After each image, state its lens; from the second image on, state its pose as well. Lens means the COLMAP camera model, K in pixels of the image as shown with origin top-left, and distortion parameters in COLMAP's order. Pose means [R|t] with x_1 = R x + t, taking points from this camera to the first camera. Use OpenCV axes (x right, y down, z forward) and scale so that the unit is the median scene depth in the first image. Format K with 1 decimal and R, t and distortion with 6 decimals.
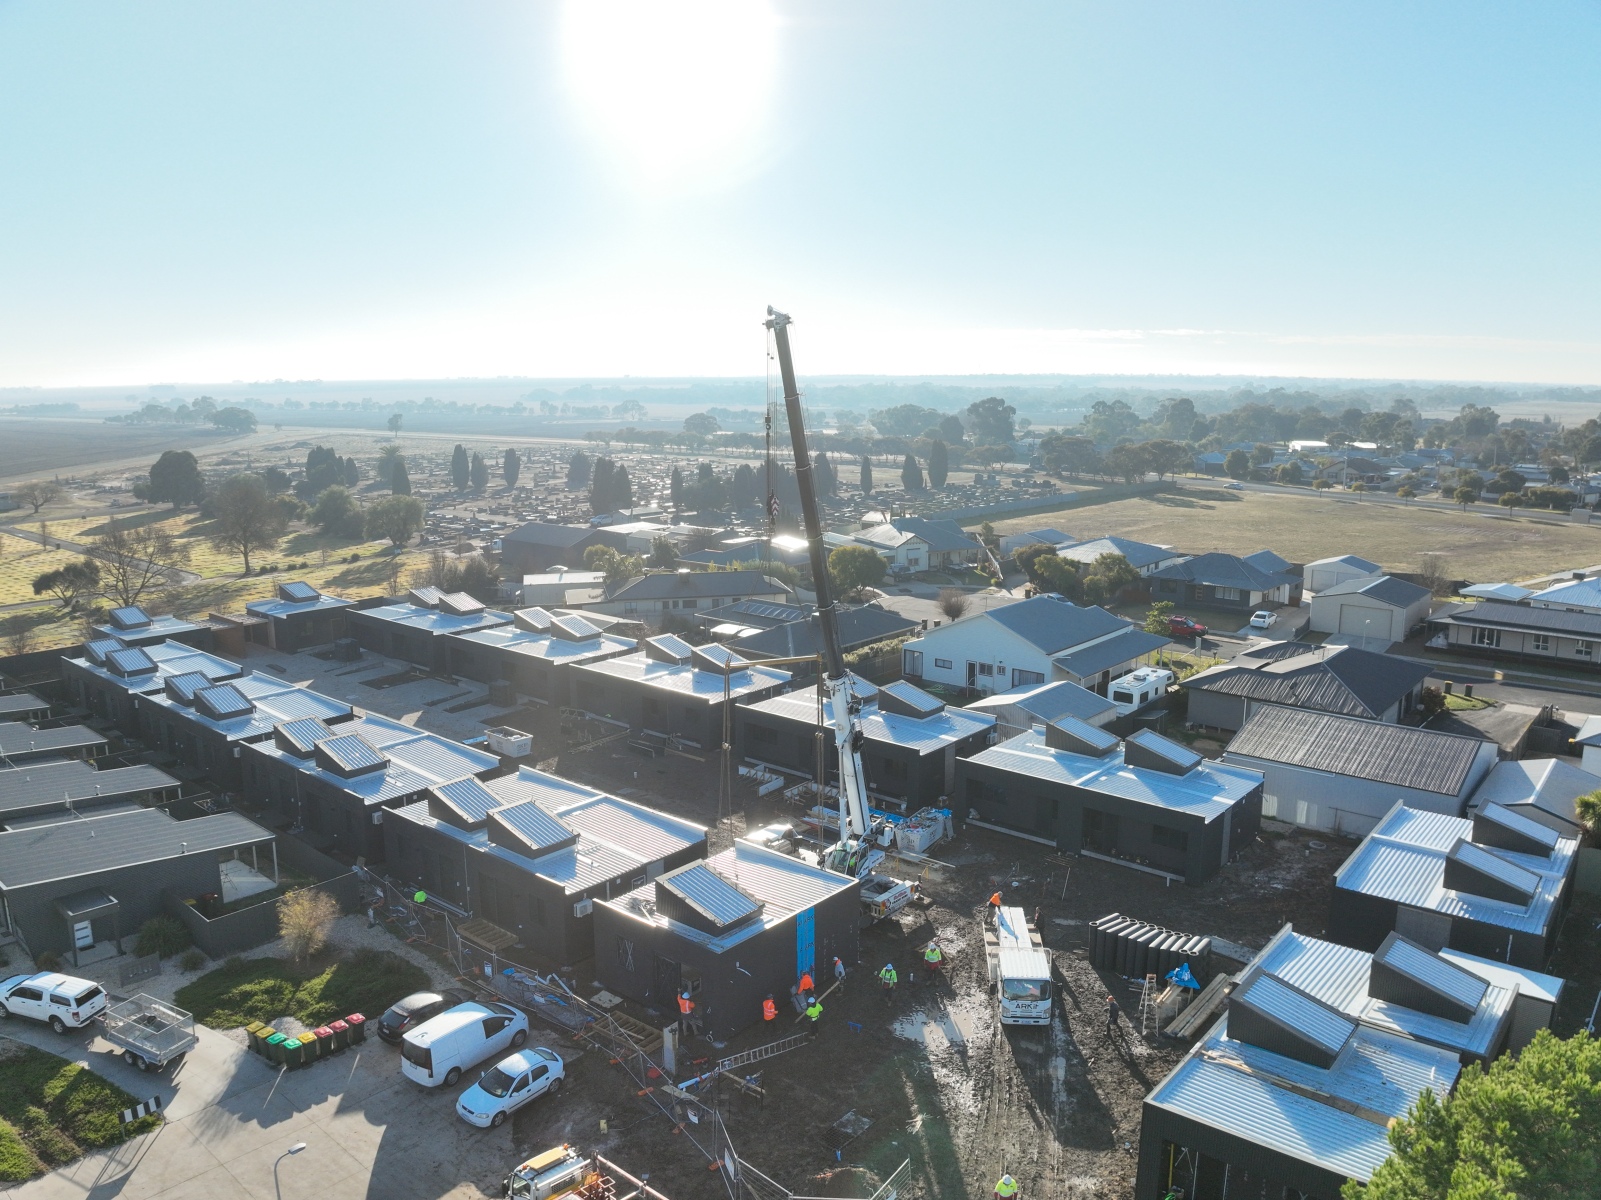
lens RADIAL K [[1194.7, 0, 803.0], [0, 1194.7, 599.5], [0, 0, 1]] dist [-0.088683, -0.025364]
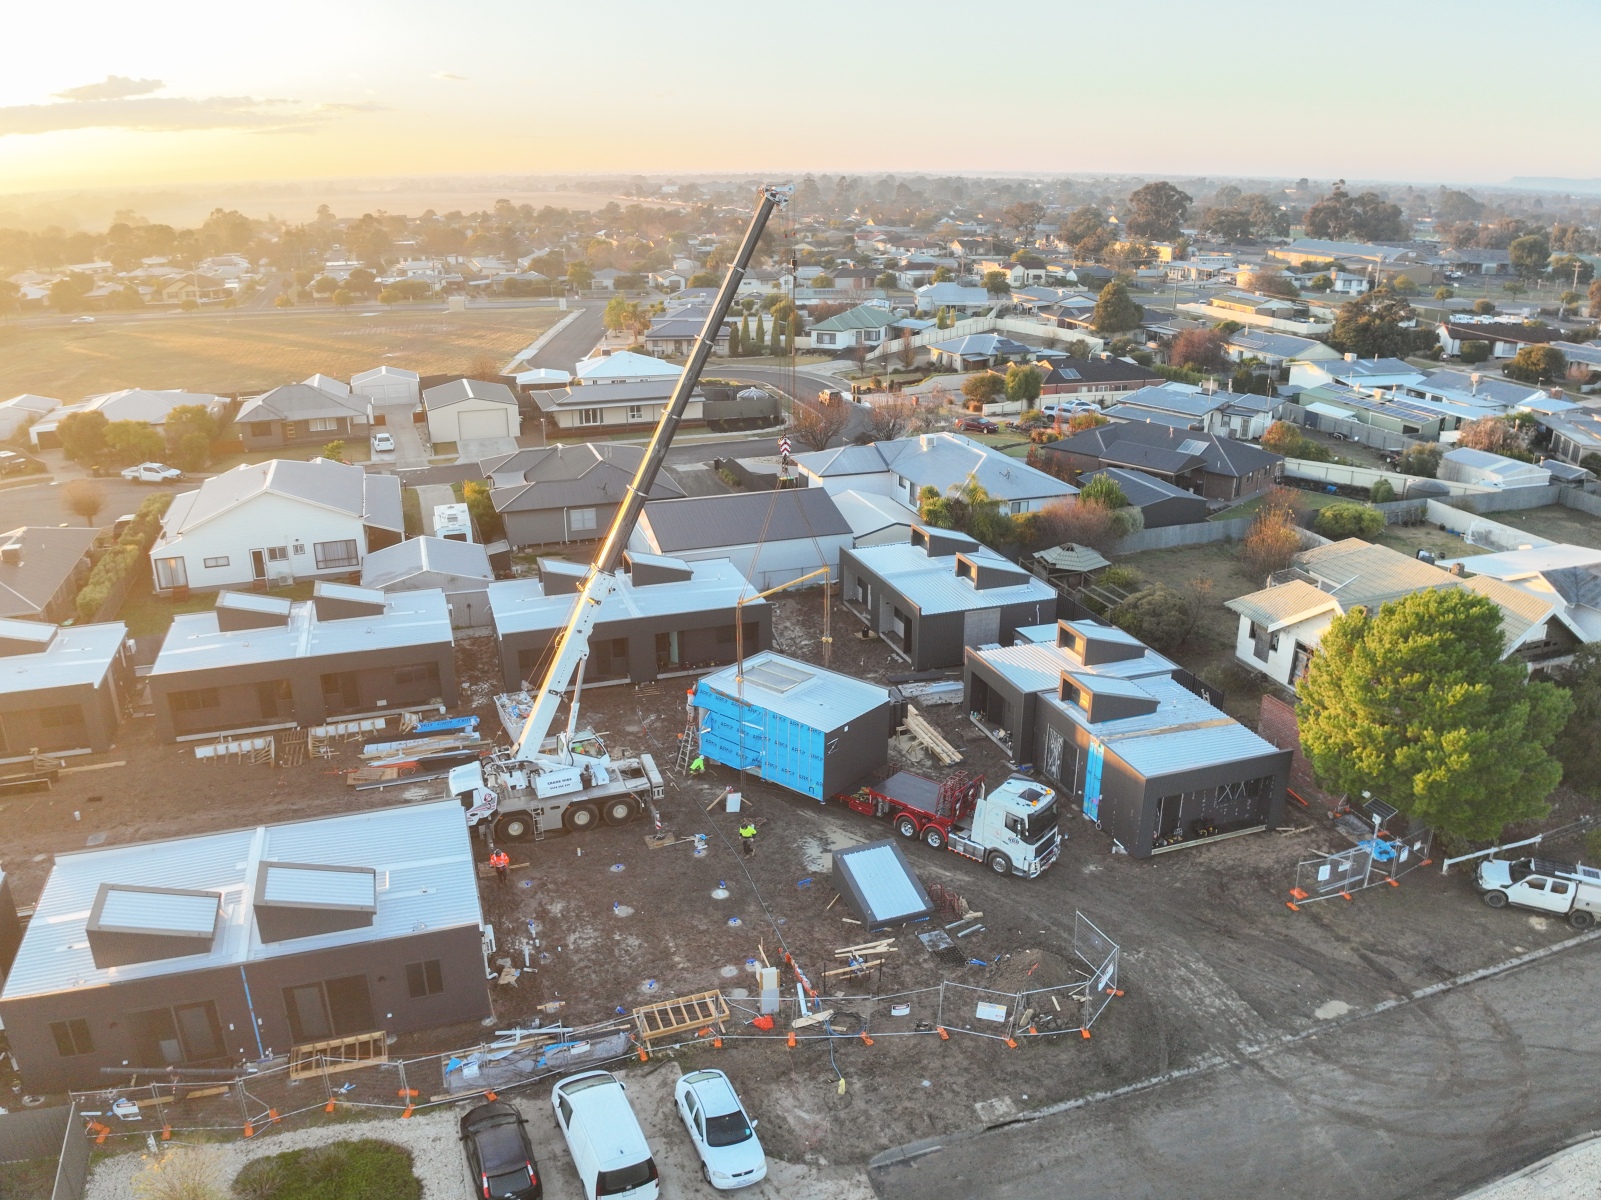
lens RADIAL K [[1194.7, 0, 803.0], [0, 1194.7, 599.5], [0, 0, 1]] dist [-0.088683, -0.025364]
pose [[0.511182, -0.292730, 0.808086, -0.372161], [0.159604, 0.956189, 0.245418, -0.060817], [-0.844523, 0.003520, 0.535507, 0.246796]]
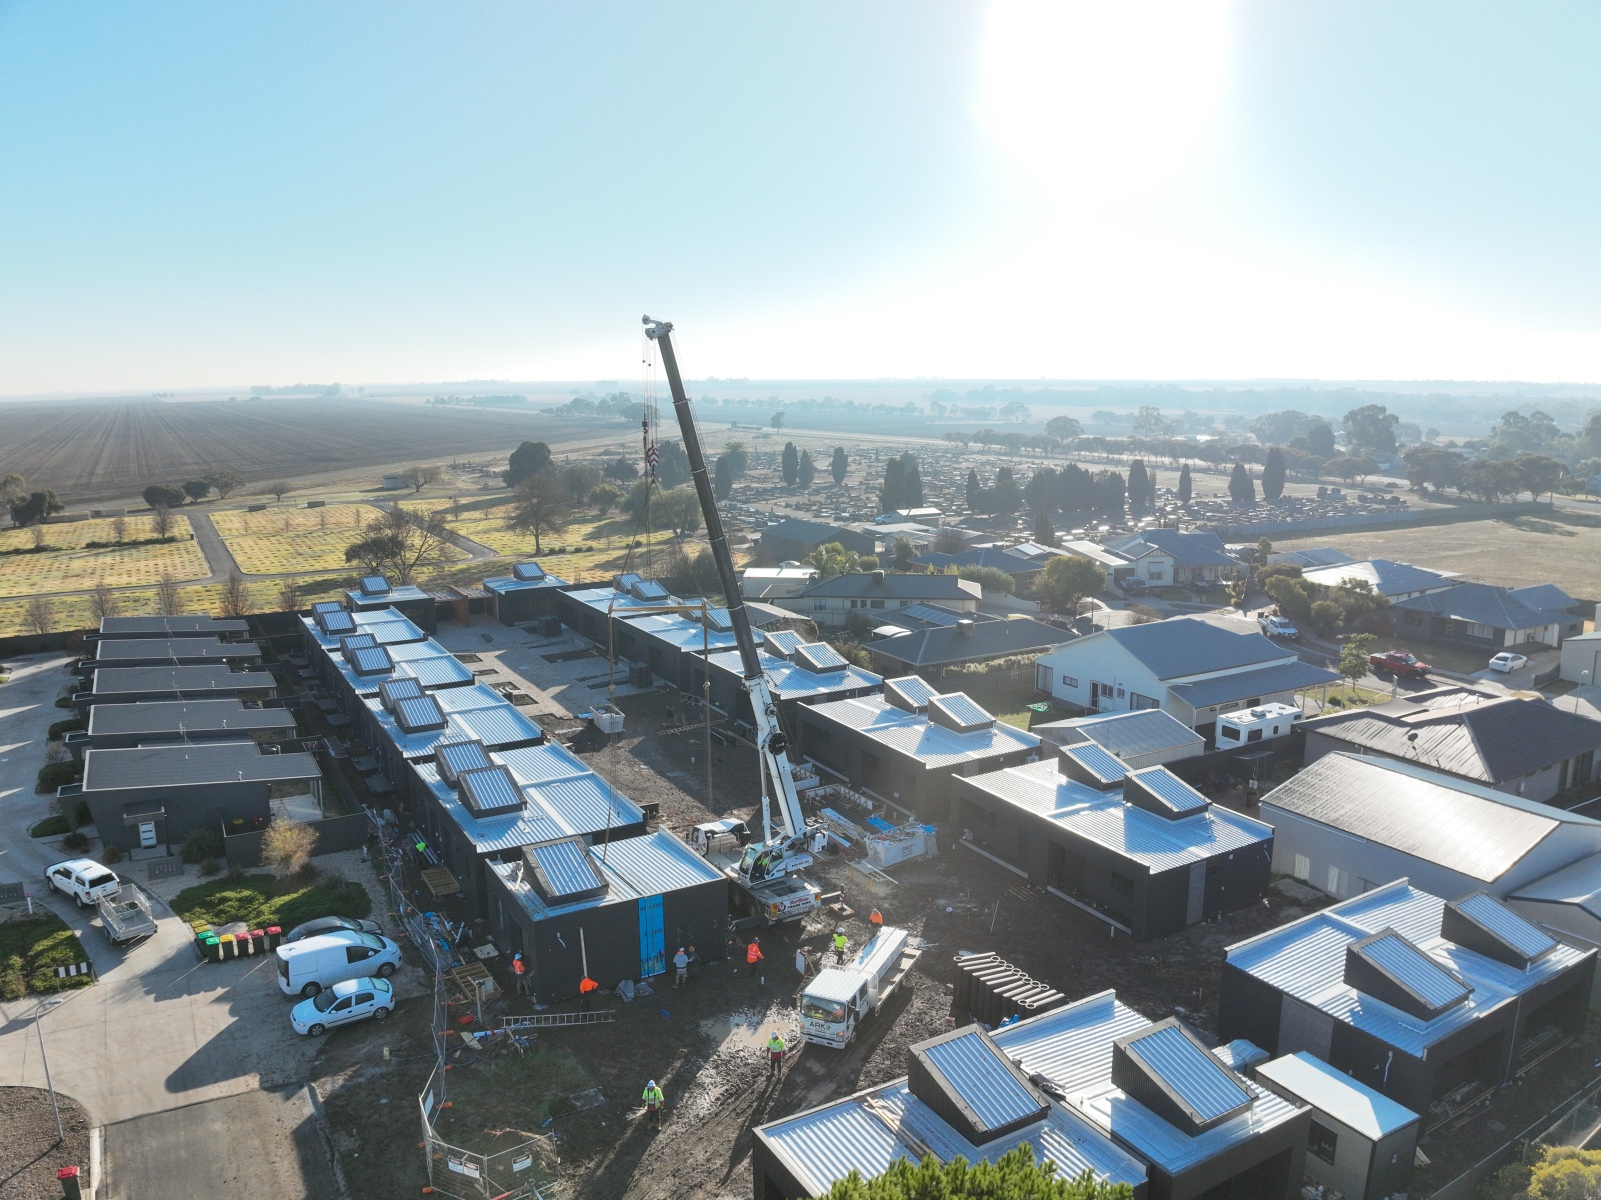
lens RADIAL K [[1194.7, 0, 803.0], [0, 1194.7, 599.5], [0, 0, 1]] dist [-0.088683, -0.025364]
pose [[0.940626, 0.059950, -0.334107, 0.255183], [-0.060242, 0.998139, 0.009499, -0.008551], [0.334055, 0.011193, 0.942487, 0.035879]]
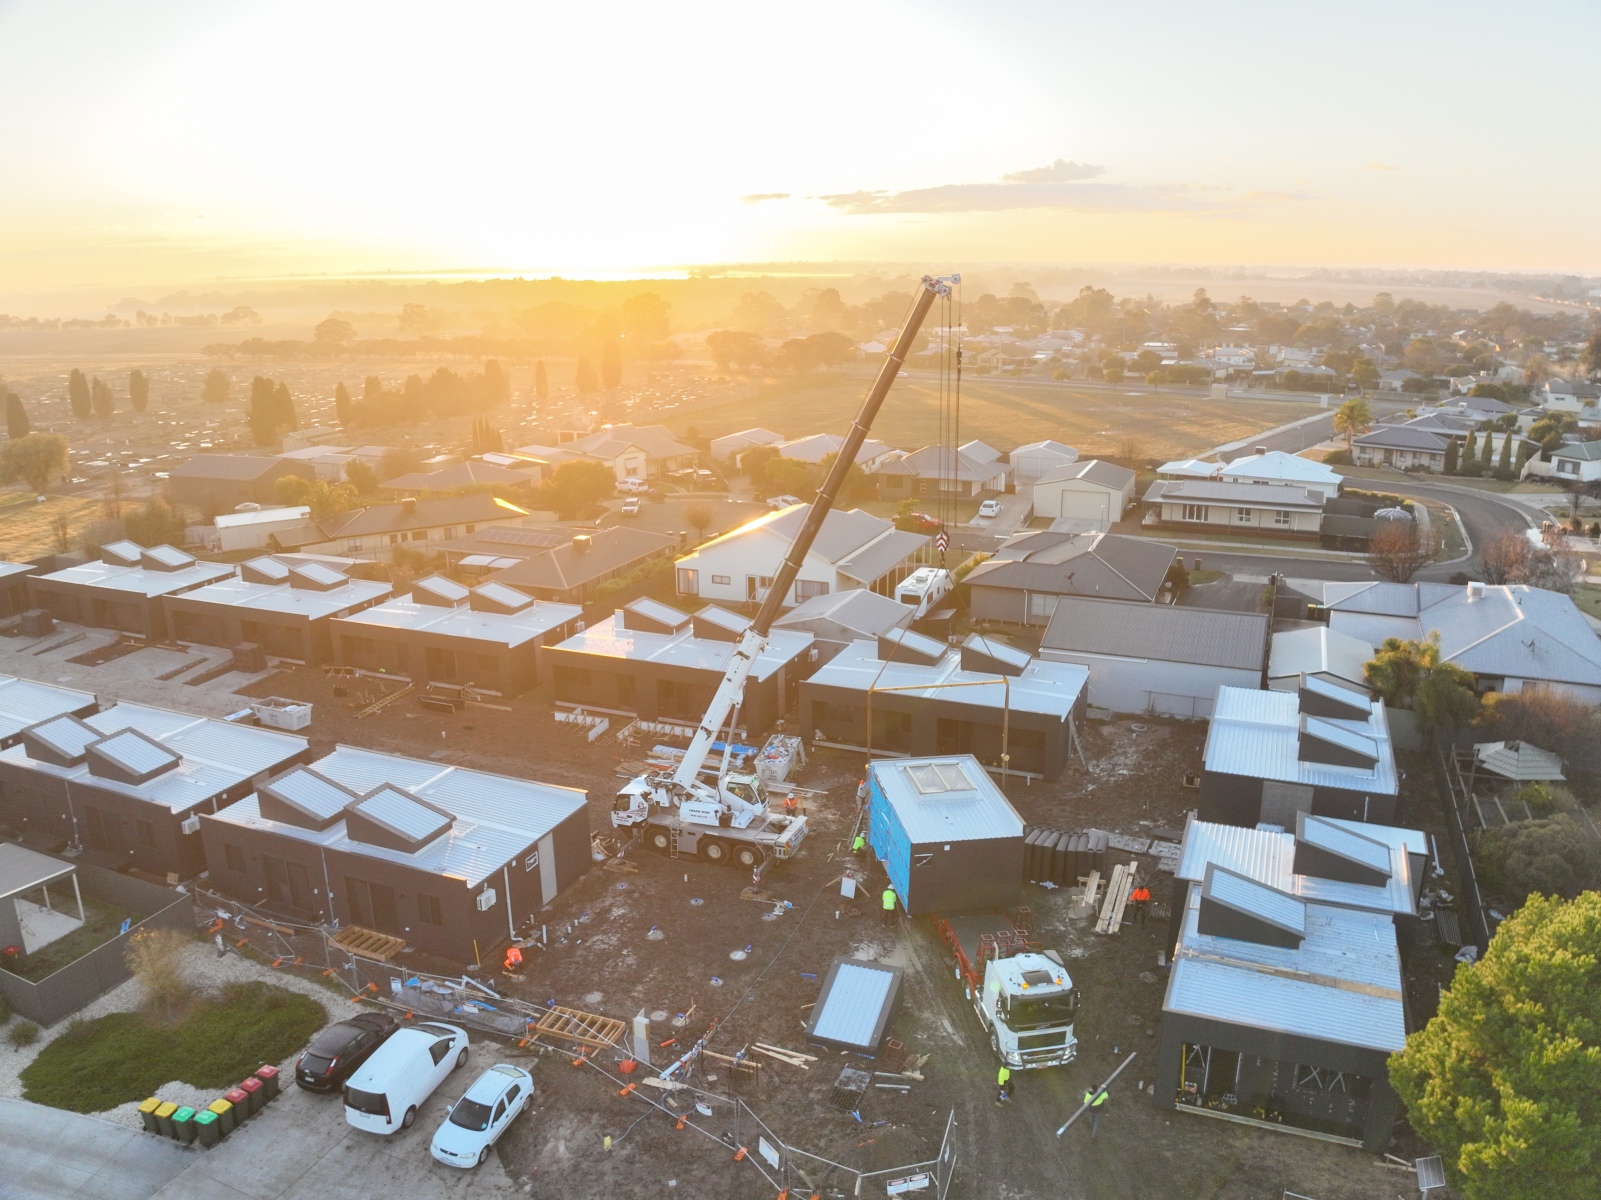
lens RADIAL K [[1194.7, 0, 803.0], [0, 1194.7, 599.5], [0, 0, 1]] dist [-0.088683, -0.025364]
pose [[0.952663, -0.090988, 0.290095, -0.115283], [0.065253, 0.993123, 0.097203, -0.023257], [-0.296944, -0.073672, 0.952049, 0.049710]]
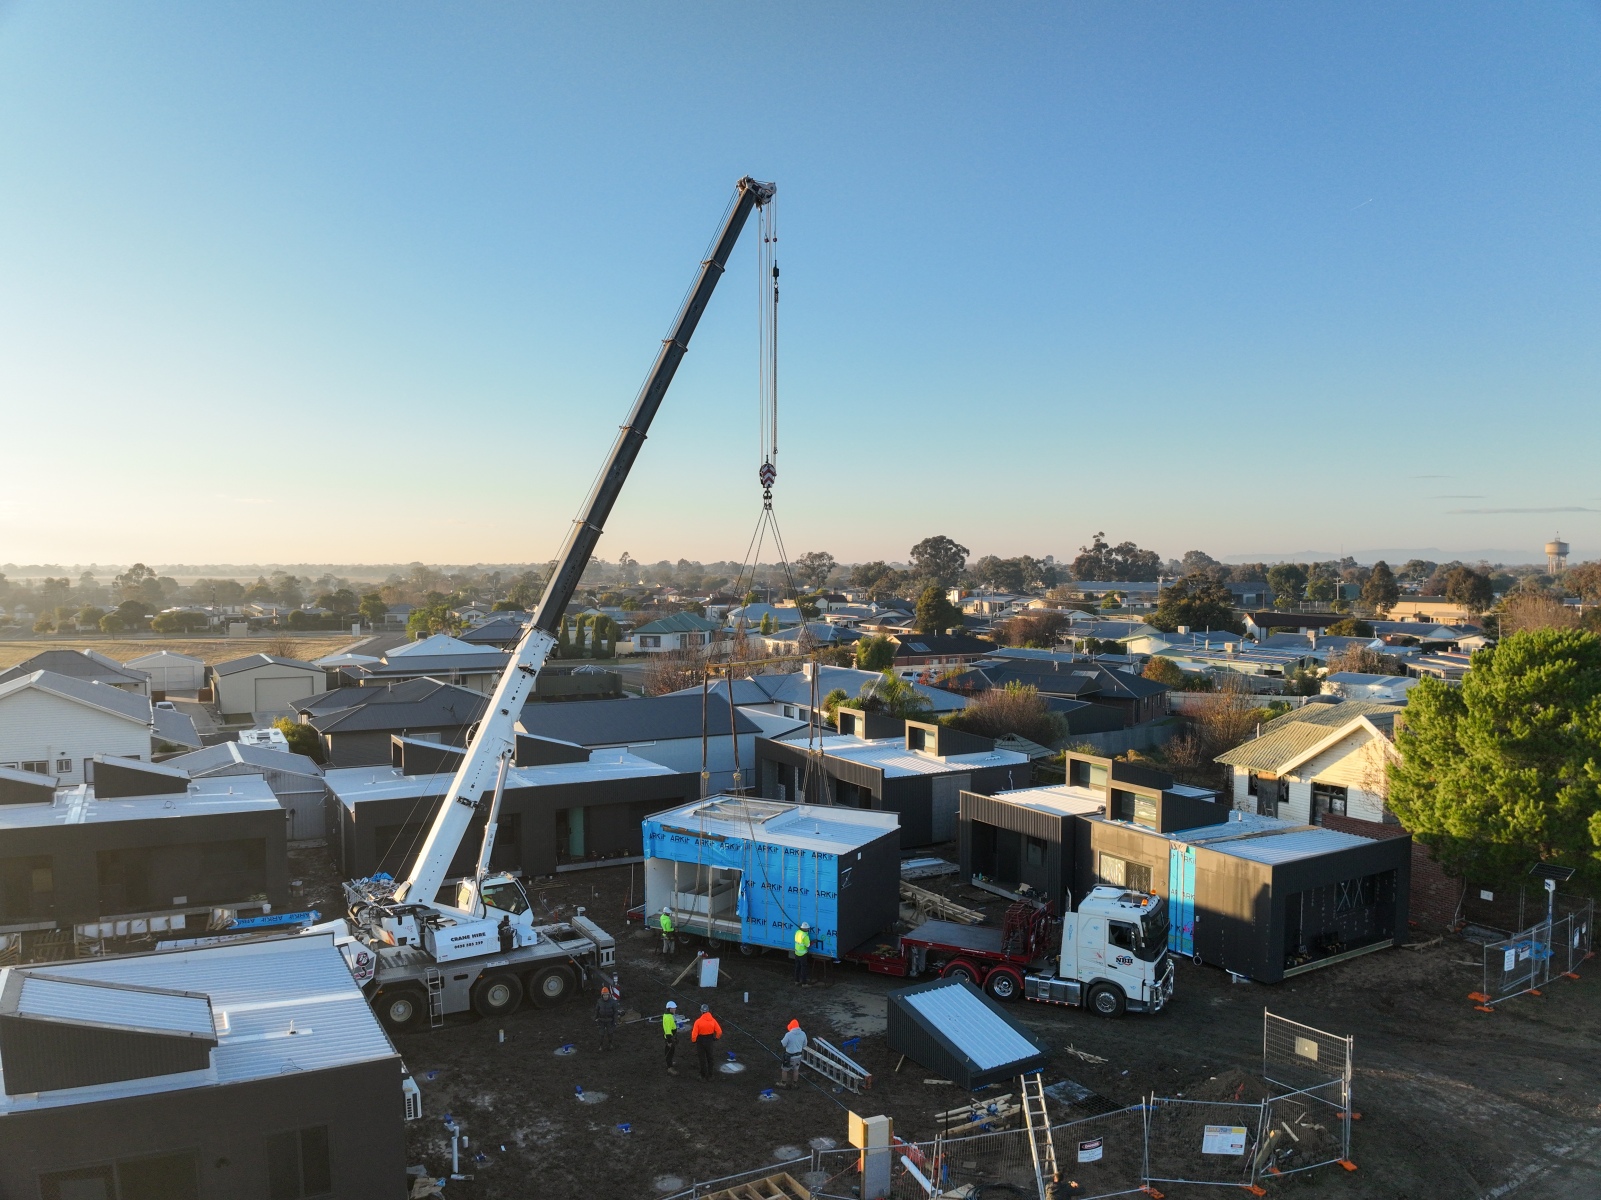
lens RADIAL K [[1194.7, 0, 803.0], [0, 1194.7, 599.5], [0, 0, 1]] dist [-0.088683, -0.025364]
pose [[0.340934, -0.025369, 0.939745, -0.319010], [0.176015, 0.983680, -0.037302, 0.069083], [-0.923462, 0.178127, 0.339836, 0.399240]]
